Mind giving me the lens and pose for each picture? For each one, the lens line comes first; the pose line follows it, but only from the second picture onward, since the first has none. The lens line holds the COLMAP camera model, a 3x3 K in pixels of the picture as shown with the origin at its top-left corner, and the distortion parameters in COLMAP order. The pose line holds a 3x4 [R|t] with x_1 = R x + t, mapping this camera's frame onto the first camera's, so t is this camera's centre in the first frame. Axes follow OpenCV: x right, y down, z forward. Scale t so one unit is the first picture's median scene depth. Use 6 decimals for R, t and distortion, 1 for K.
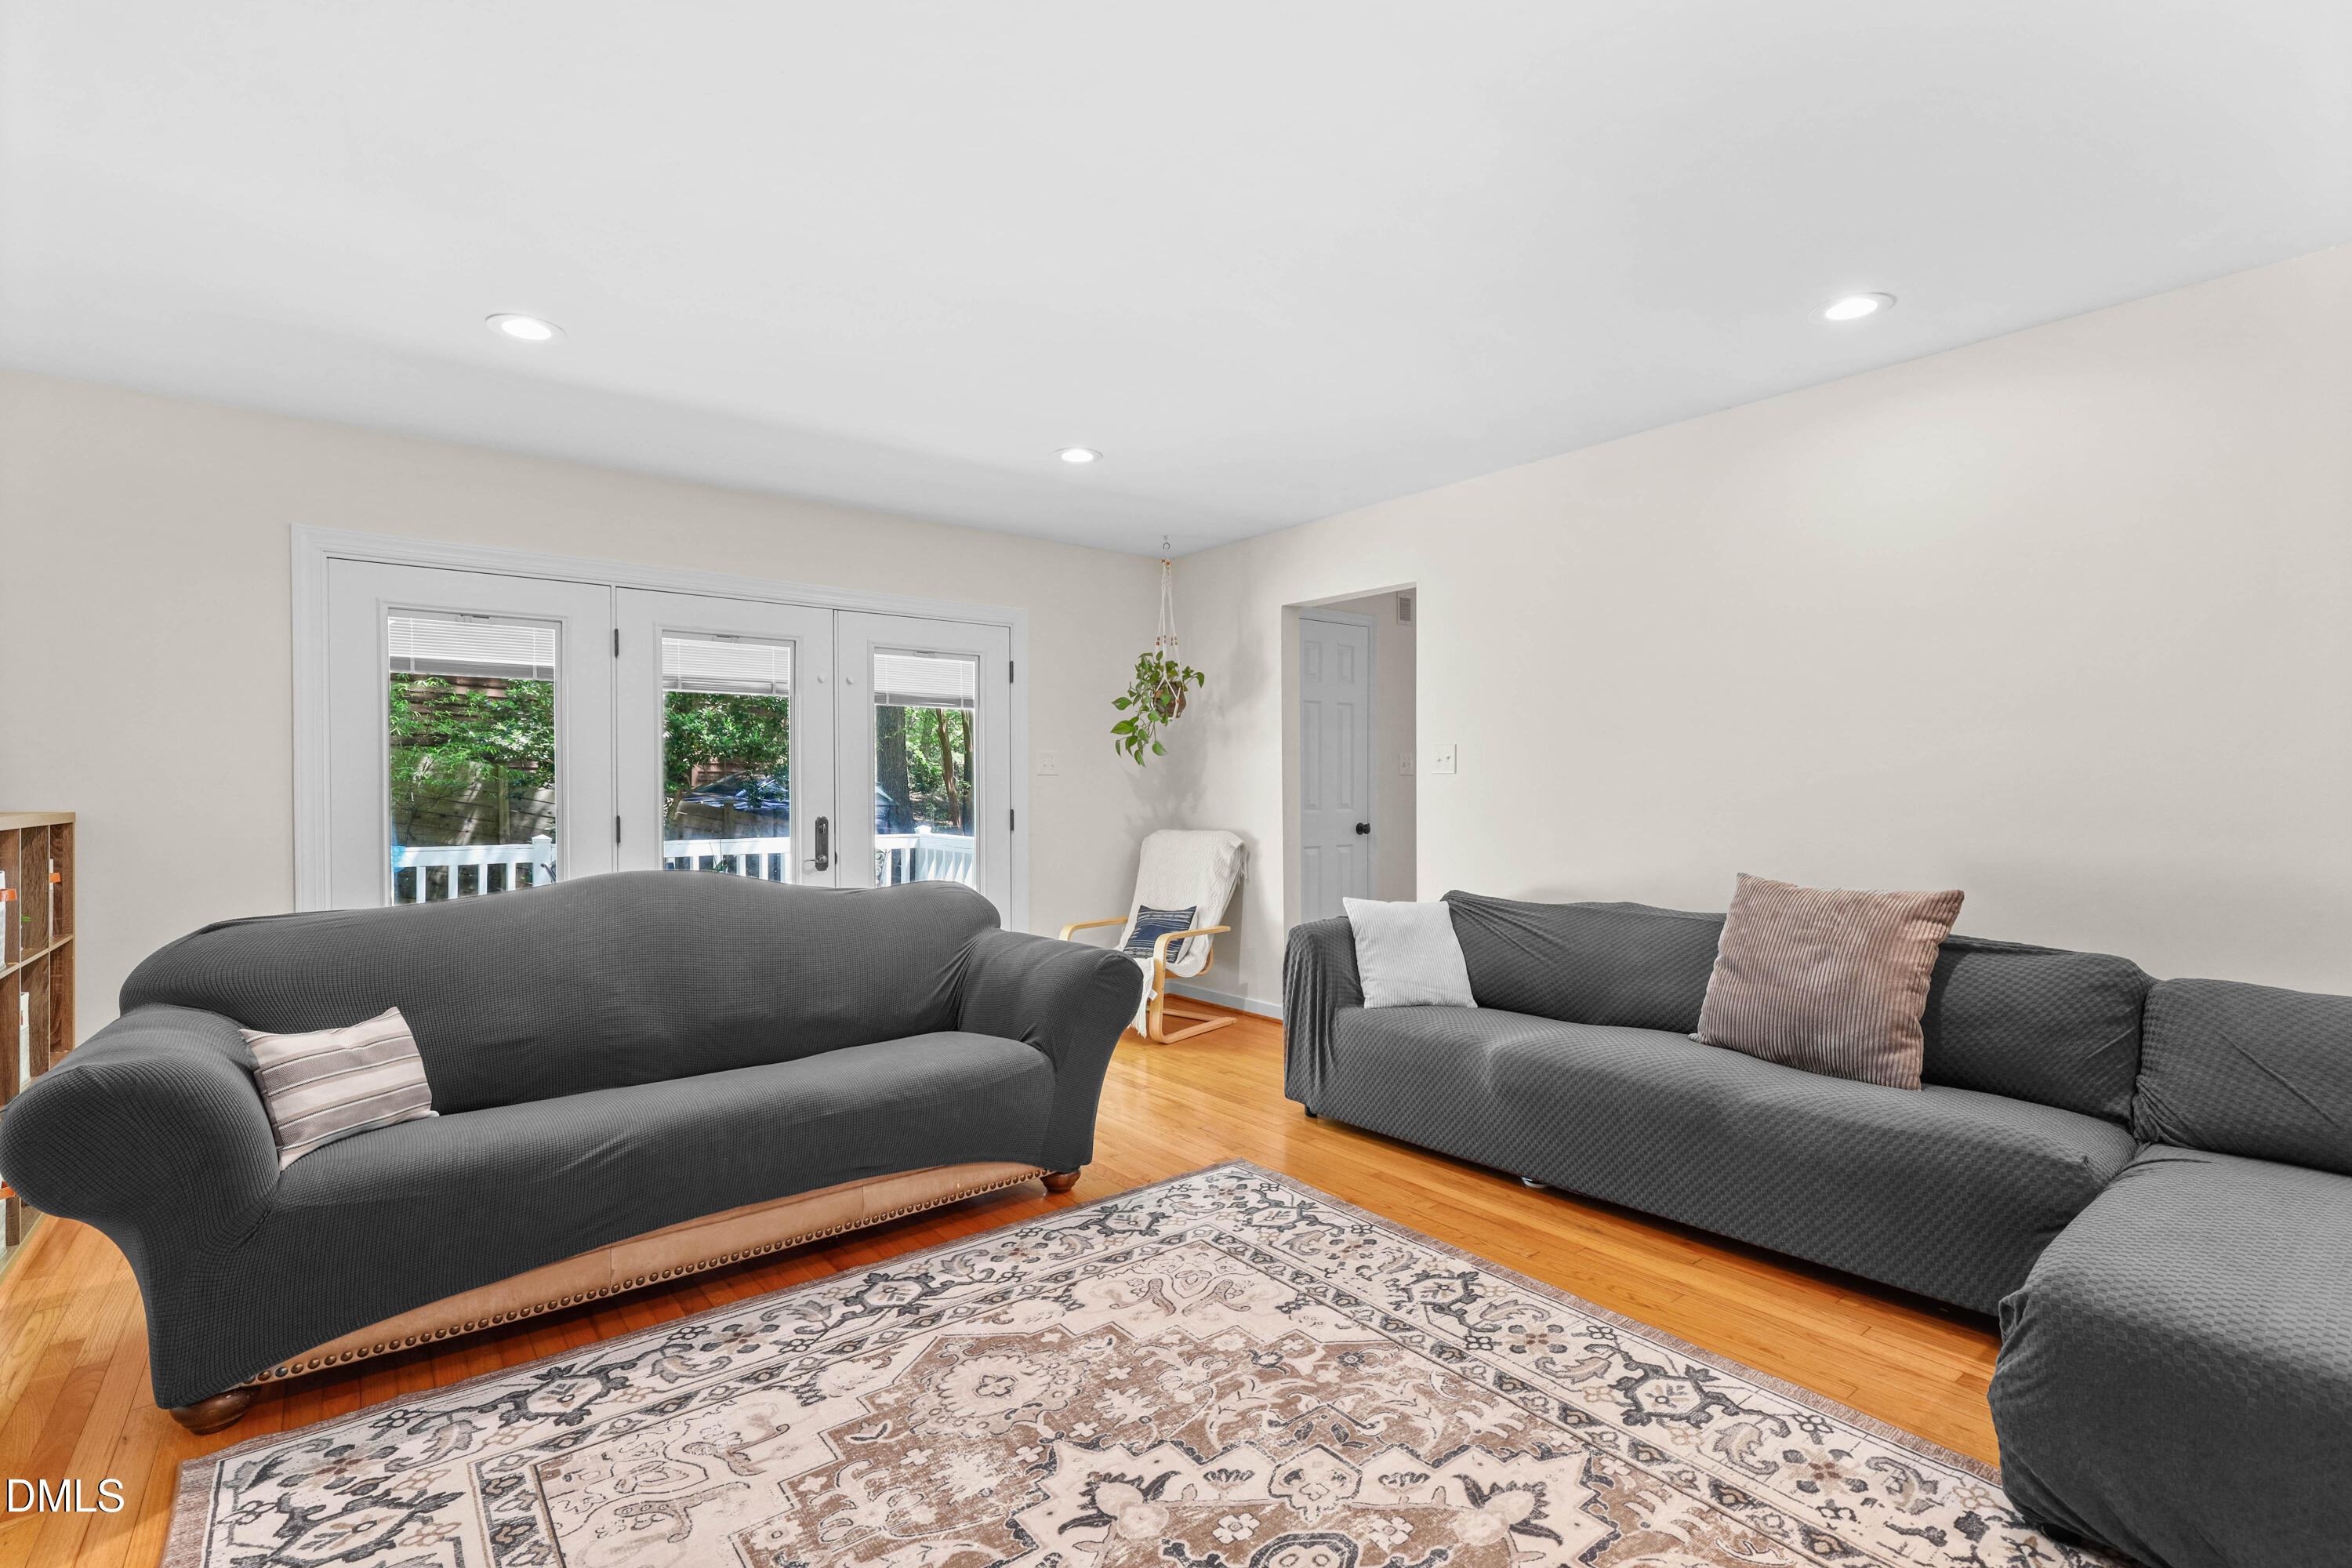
lens RADIAL K [[1077.8, 0, 1180.5], [0, 1077.8, 783.4], [0, 0, 1]] dist [0.003183, 0.000263]
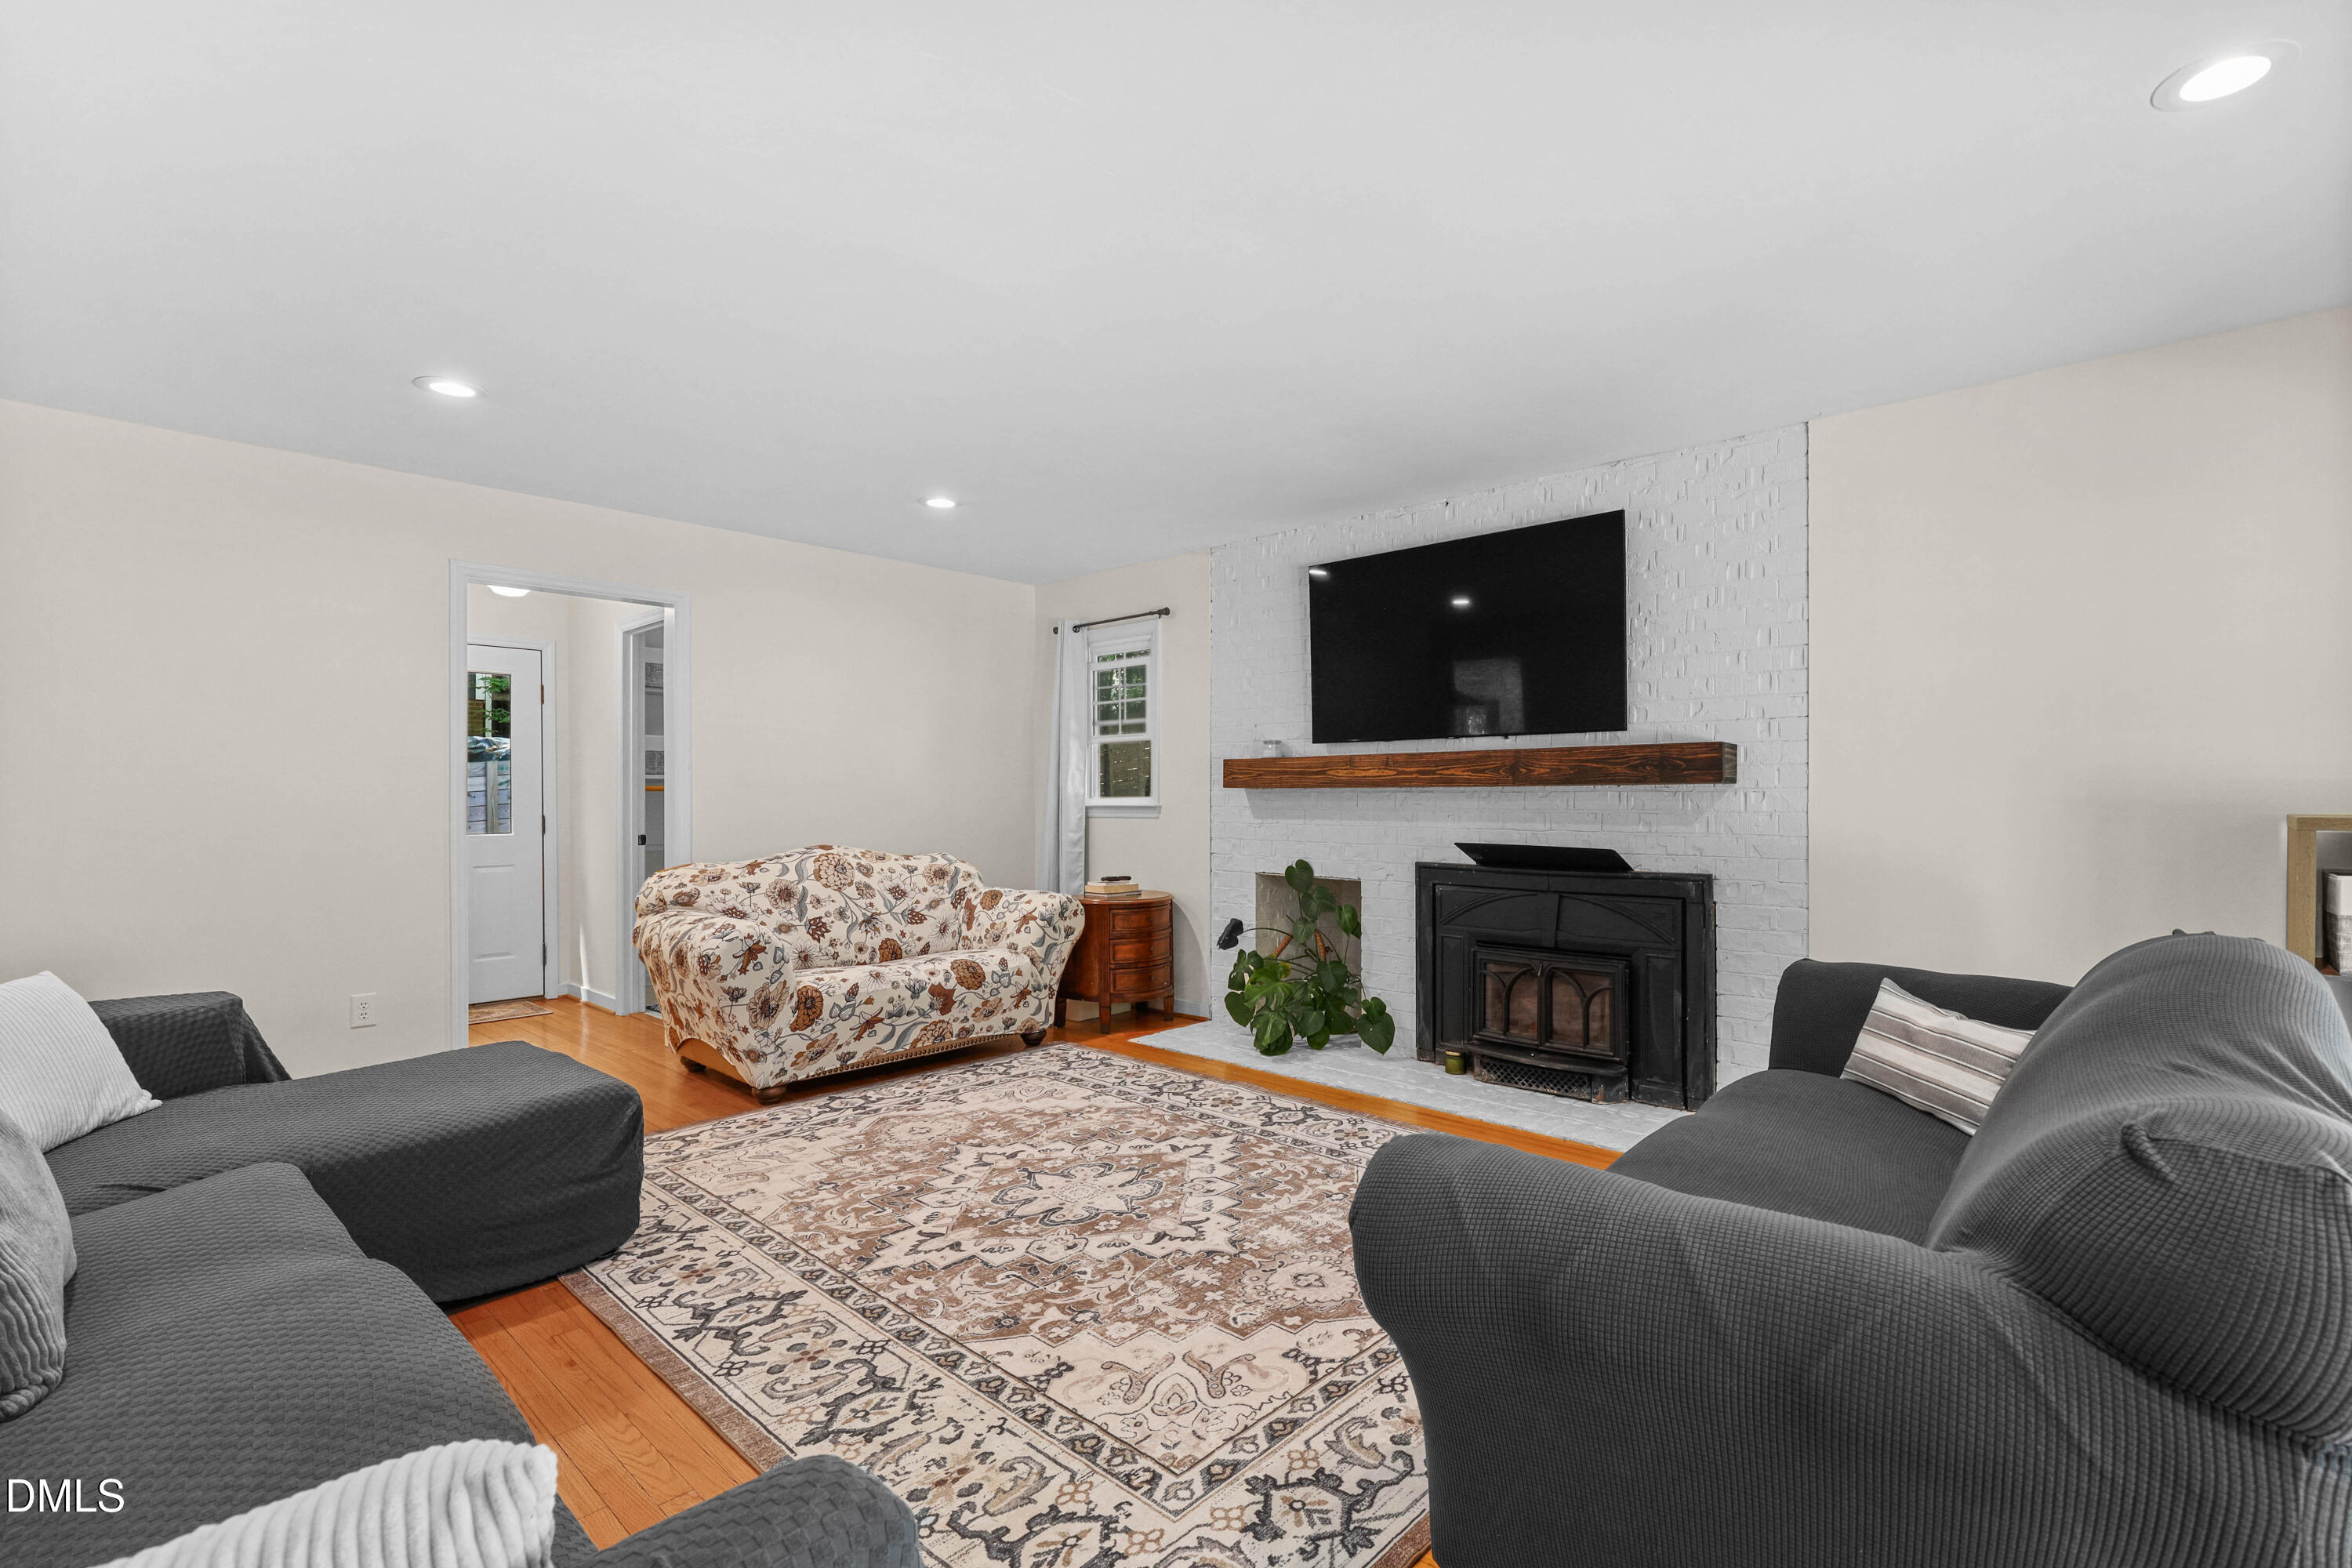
lens RADIAL K [[1077.8, 0, 1188.1], [0, 1077.8, 798.0], [0, 0, 1]] dist [0.003183, 0.000263]
pose [[-0.988281, 0.005758, -0.152538, 0.137299], [0.005928, 0.999982, -0.000657, 0.010604], [0.152531, -0.001554, -0.988297, 2.038833]]
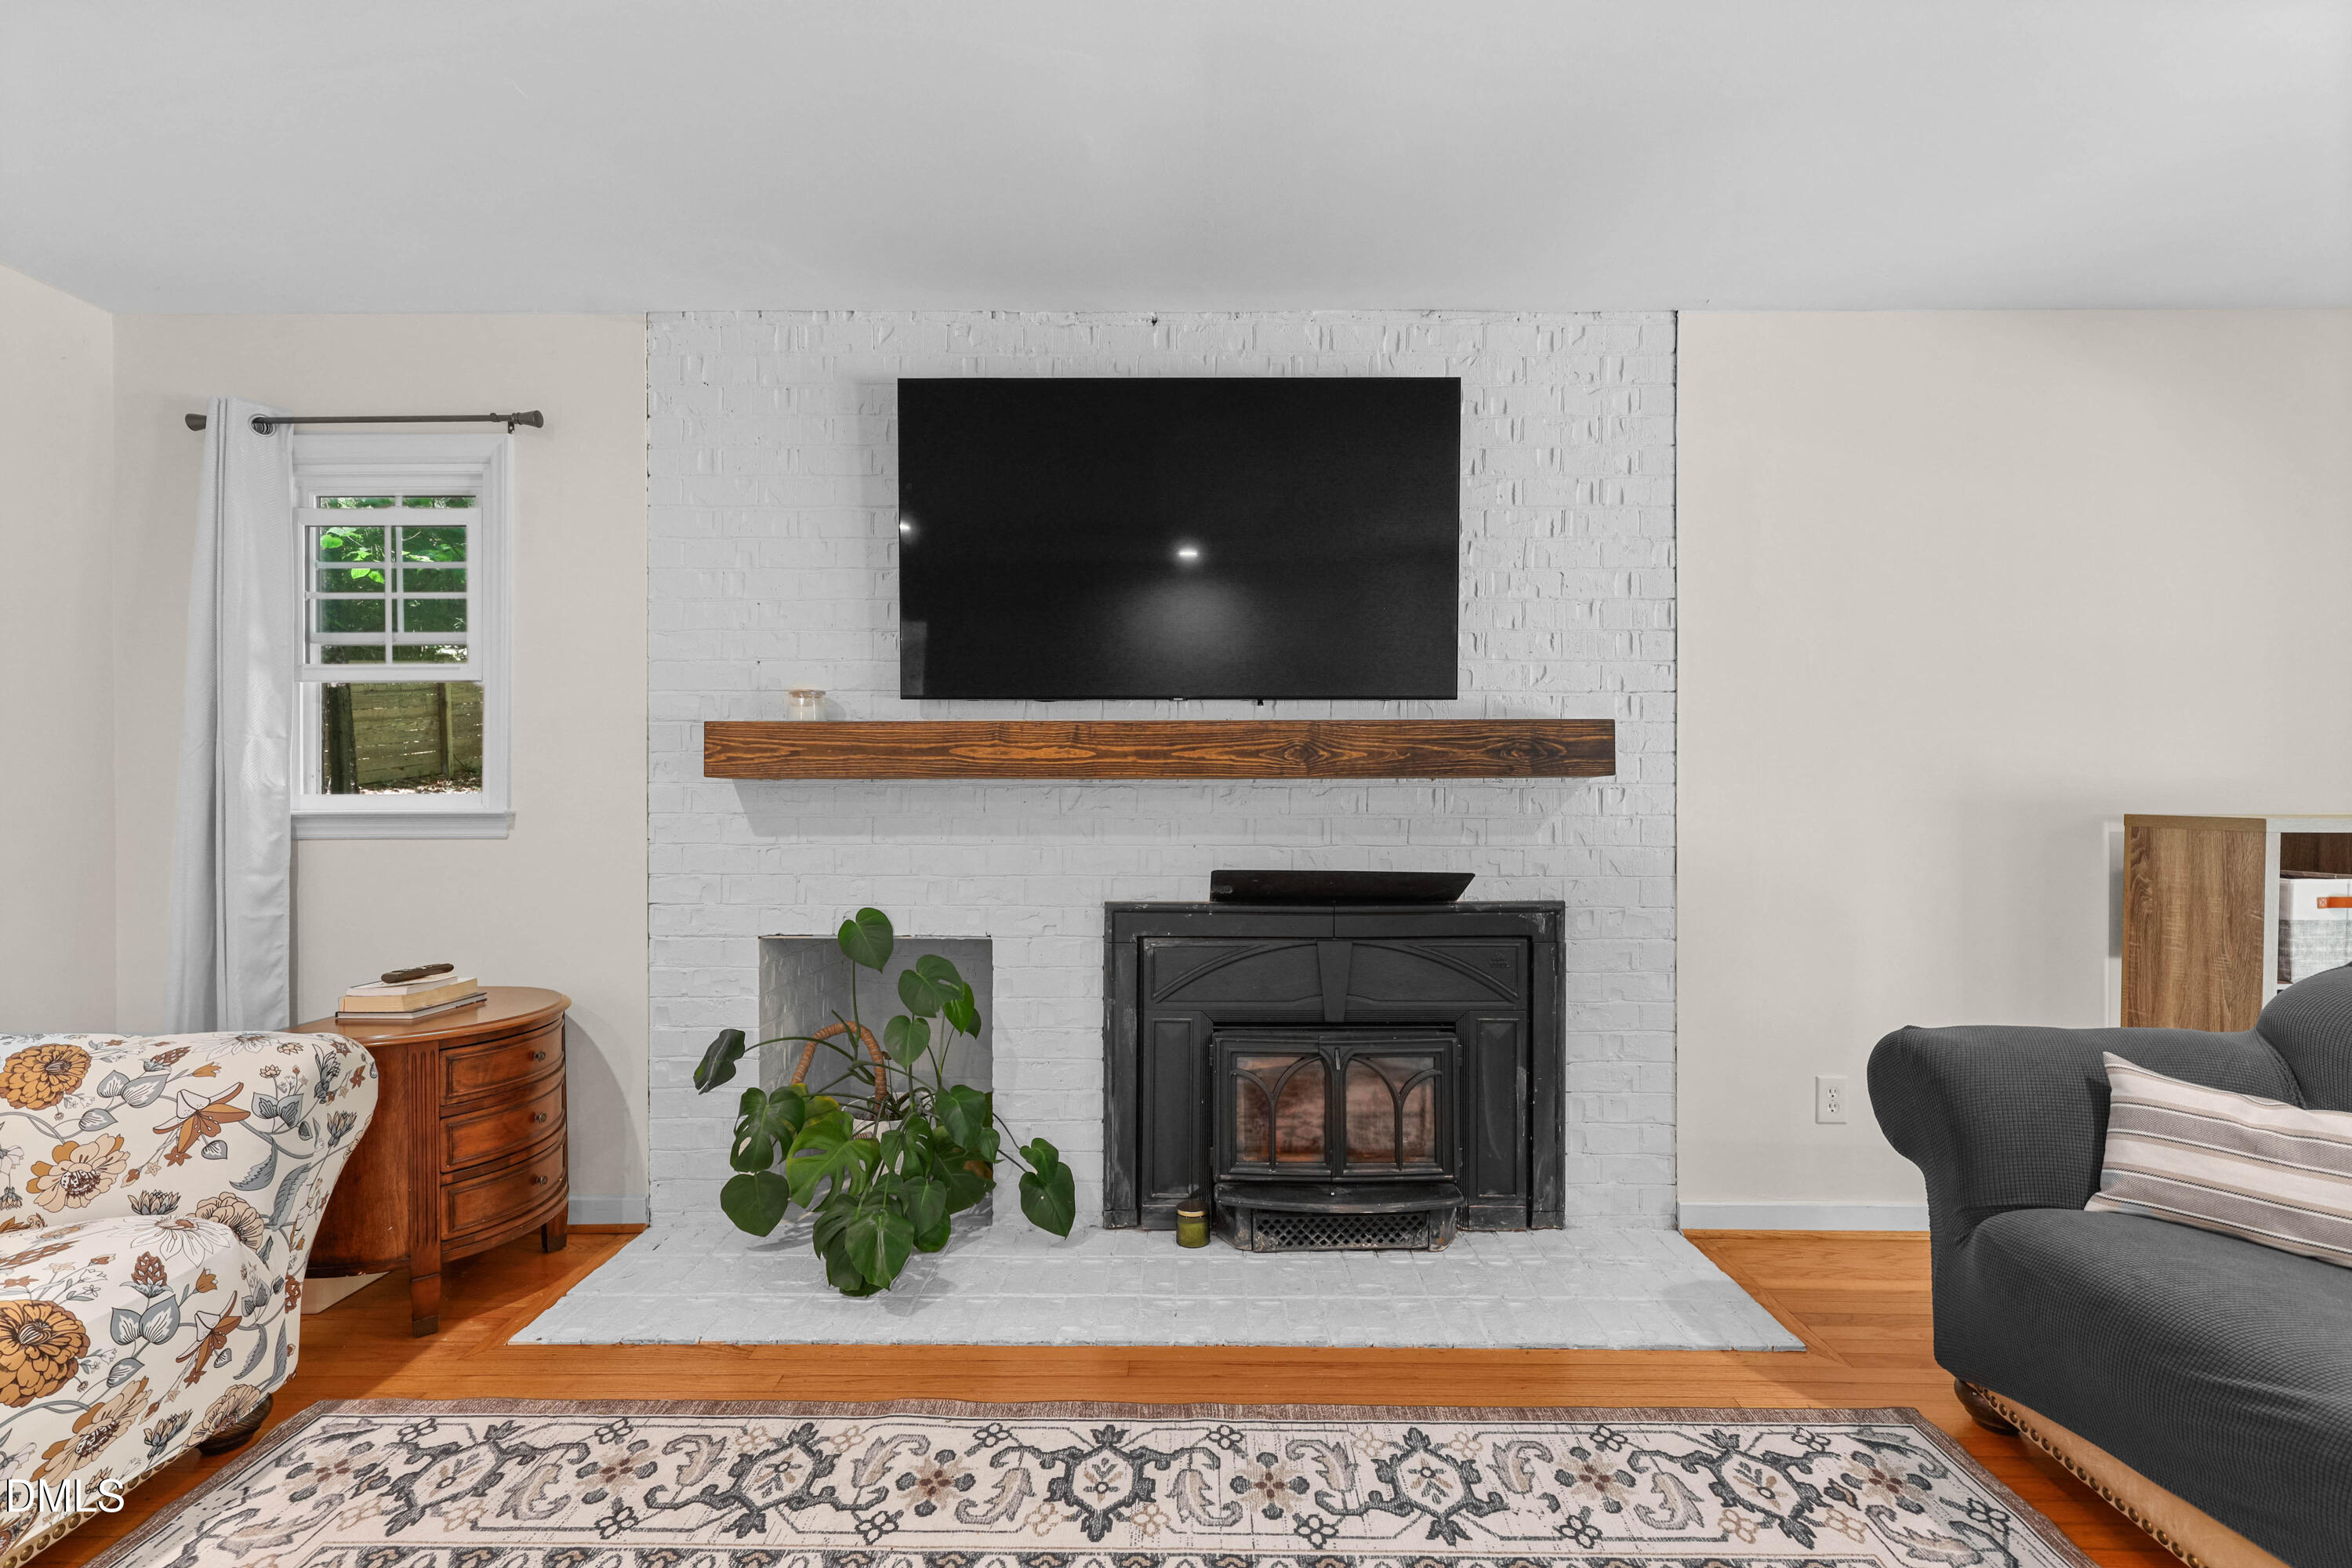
lens RADIAL K [[1077.8, 0, 1190.2], [0, 1077.8, 797.0], [0, 0, 1]] dist [0.003183, 0.000263]
pose [[-0.623920, 0.008708, -0.781440, 0.304864], [0.004692, 0.999962, 0.007396, 0.003251], [0.781474, 0.000948, -0.623937, 0.920787]]
